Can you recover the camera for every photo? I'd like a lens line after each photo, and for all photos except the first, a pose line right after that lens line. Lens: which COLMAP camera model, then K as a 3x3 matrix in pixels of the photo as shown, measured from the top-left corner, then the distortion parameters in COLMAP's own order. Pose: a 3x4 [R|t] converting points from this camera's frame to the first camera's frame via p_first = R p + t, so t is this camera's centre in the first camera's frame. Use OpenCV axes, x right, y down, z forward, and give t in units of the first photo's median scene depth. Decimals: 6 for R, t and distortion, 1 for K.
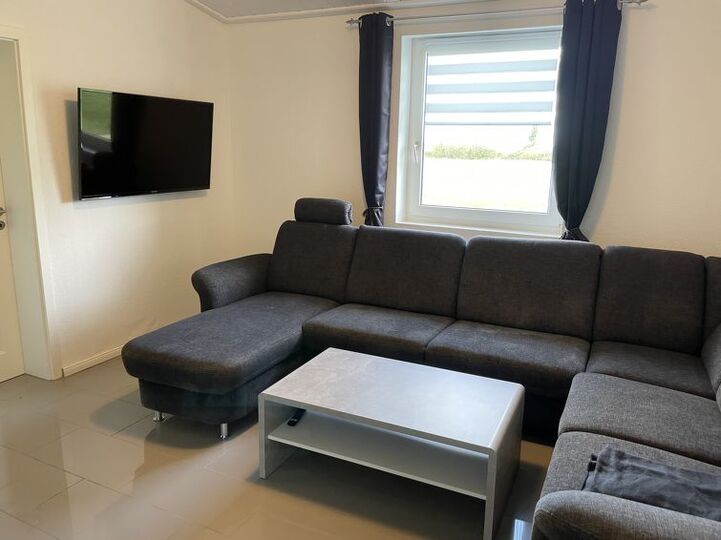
lens RADIAL K [[554.4, 0, 360.5], [0, 554.4, 270.0], [0, 0, 1]] dist [0.078788, -0.150405]
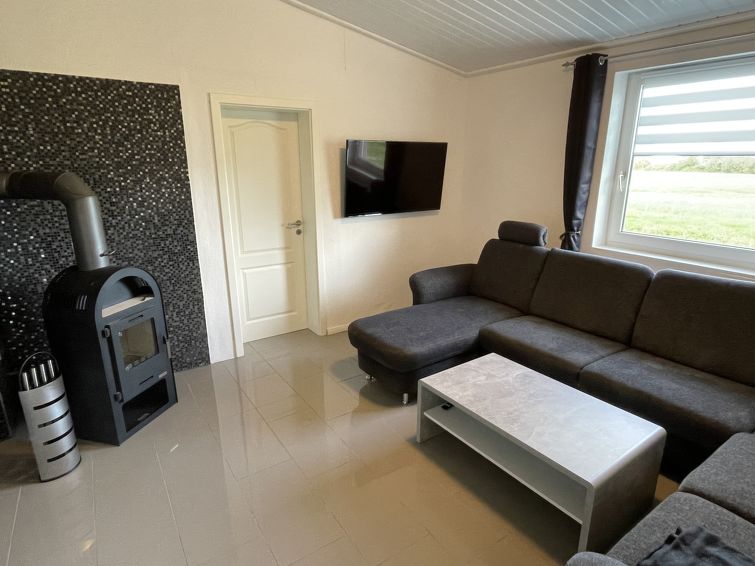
lens RADIAL K [[437.7, 0, 377.5], [0, 437.7, 283.0], [0, 0, 1]] dist [-0.002073, -0.000940]
pose [[0.865130, 0.114186, -0.488377, 0.145280], [-0.088019, 0.993193, 0.076295, -0.049874], [0.493764, -0.023019, 0.869291, 0.053336]]
